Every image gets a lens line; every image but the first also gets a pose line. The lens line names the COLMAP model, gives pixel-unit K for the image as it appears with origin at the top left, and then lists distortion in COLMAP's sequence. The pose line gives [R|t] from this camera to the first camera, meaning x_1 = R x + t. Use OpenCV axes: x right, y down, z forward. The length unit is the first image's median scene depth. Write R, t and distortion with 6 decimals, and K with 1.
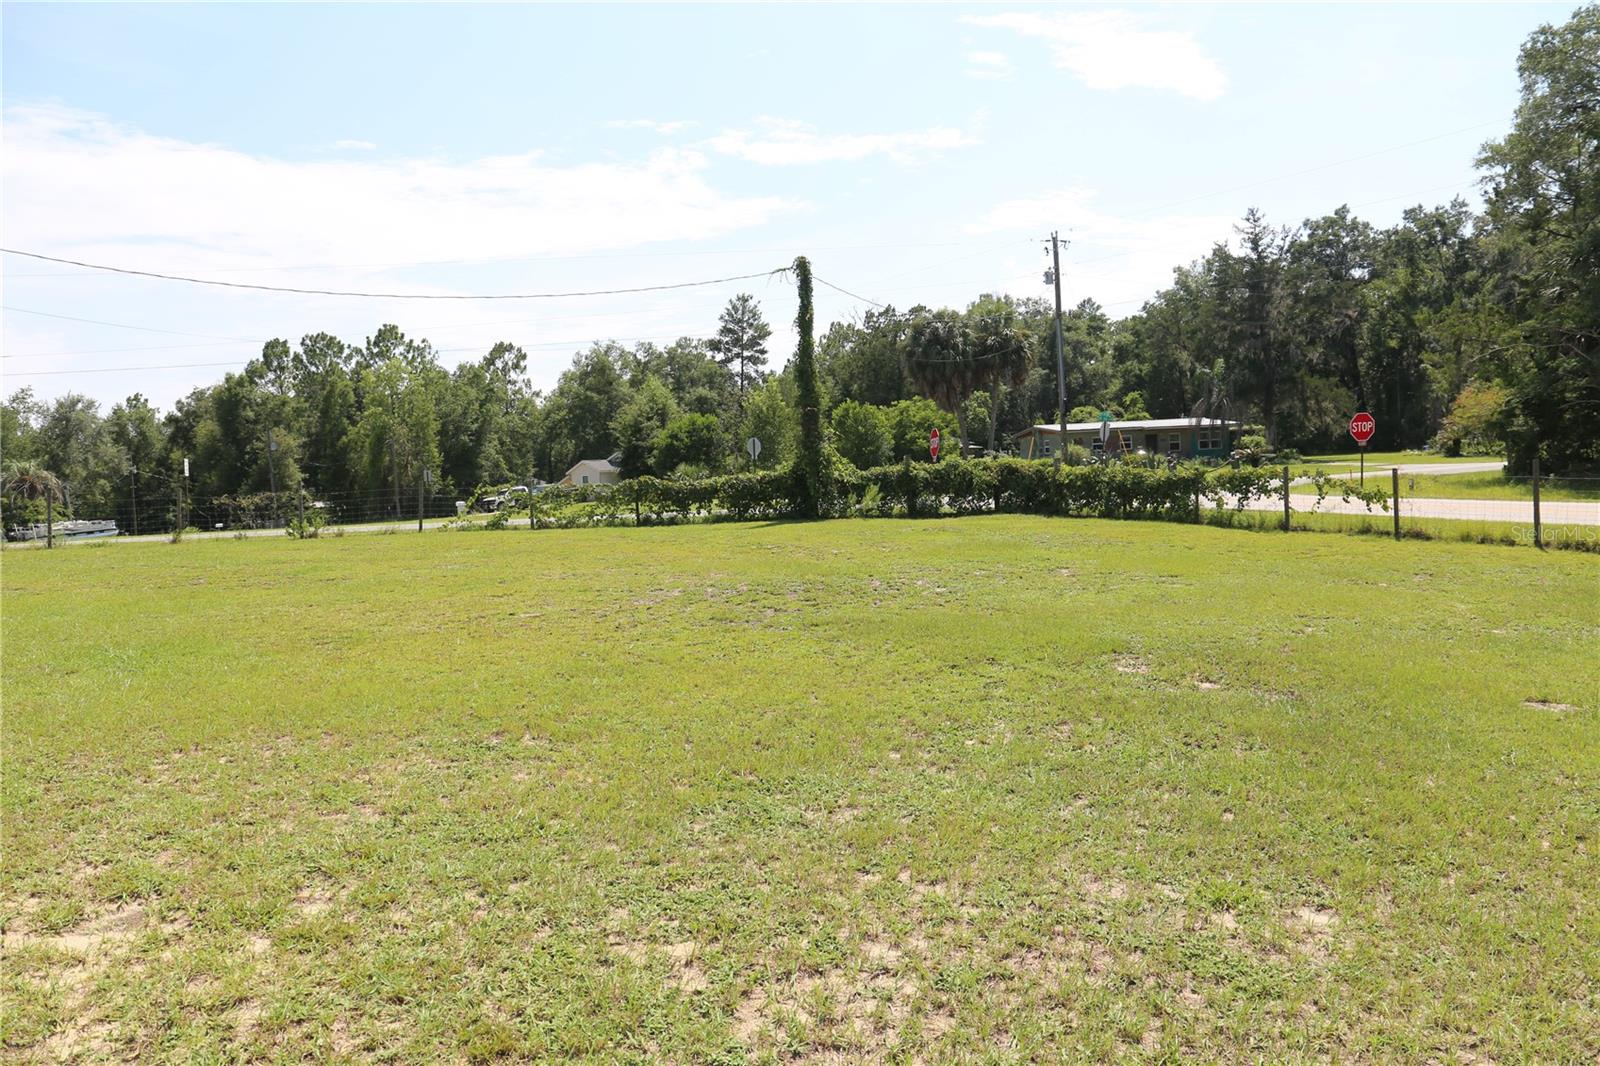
lens RADIAL K [[1075.7, 0, 800.0], [0, 1075.7, 533.0], [0, 0, 1]] dist [-0.120826, 0.075104]
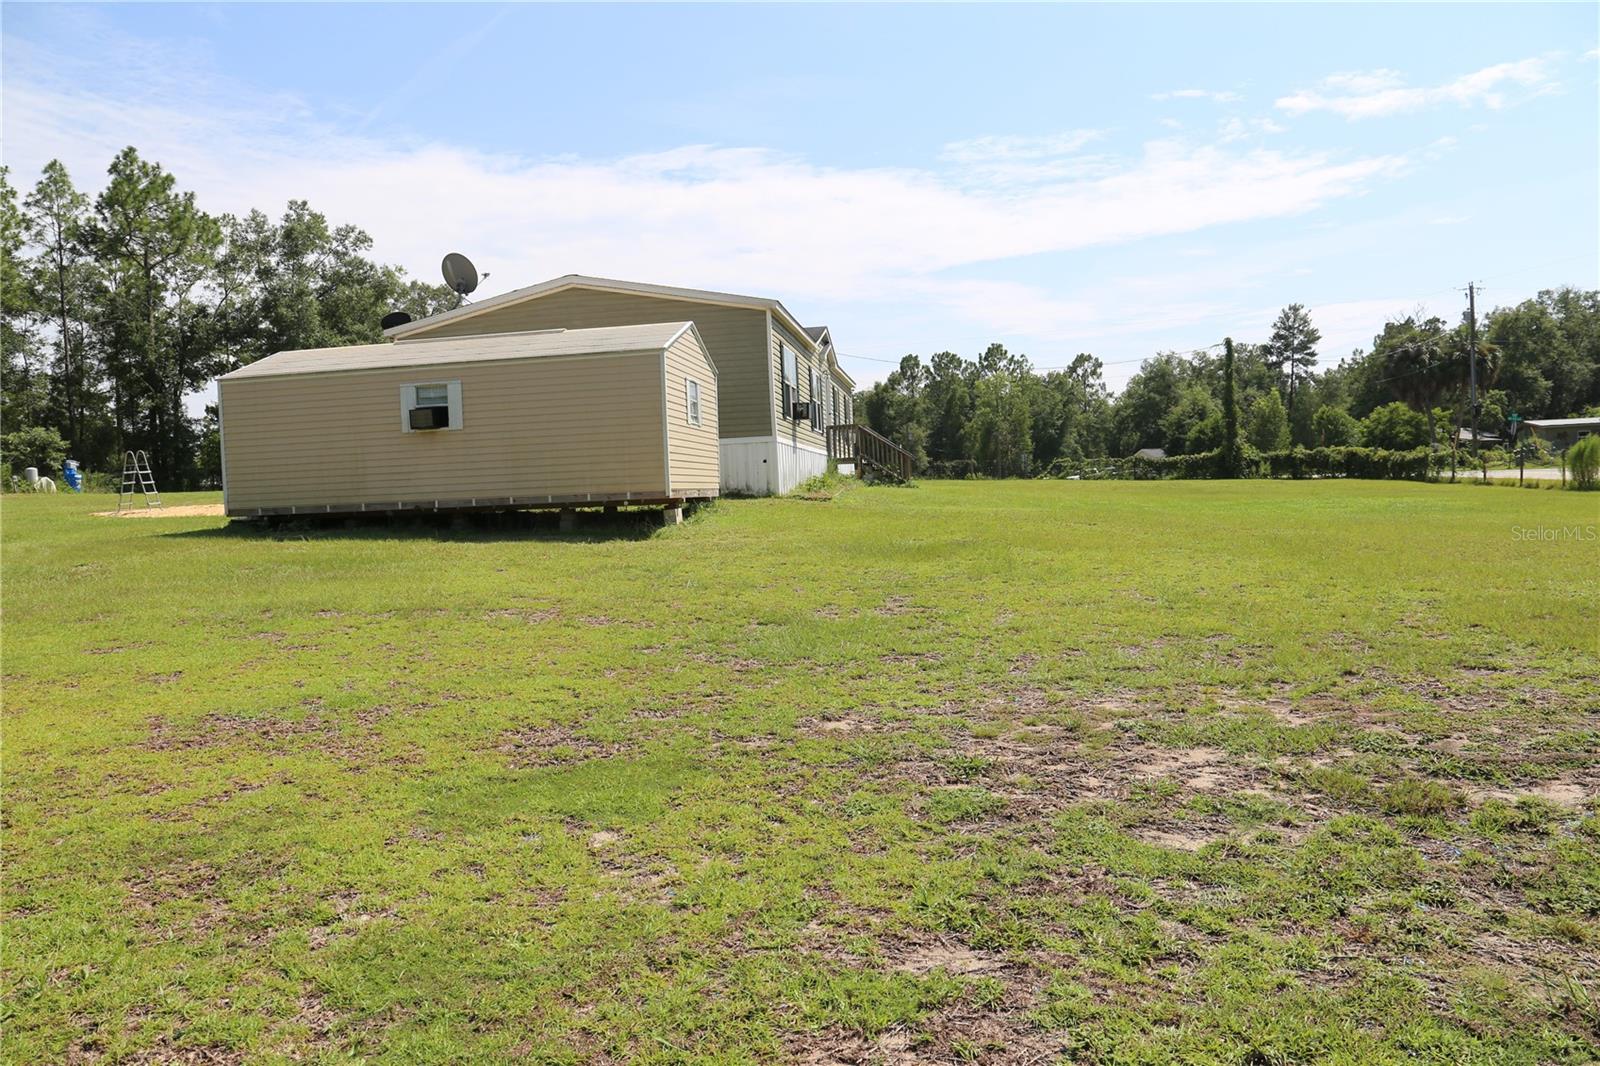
lens RADIAL K [[1075.7, 0, 800.0], [0, 1075.7, 533.0], [0, 0, 1]] dist [-0.120826, 0.075104]
pose [[0.859958, 0.040898, -0.508723, 0.080956], [-0.036247, 0.999161, 0.019054, 0.019232], [0.509076, 0.002054, 0.860719, -0.252532]]
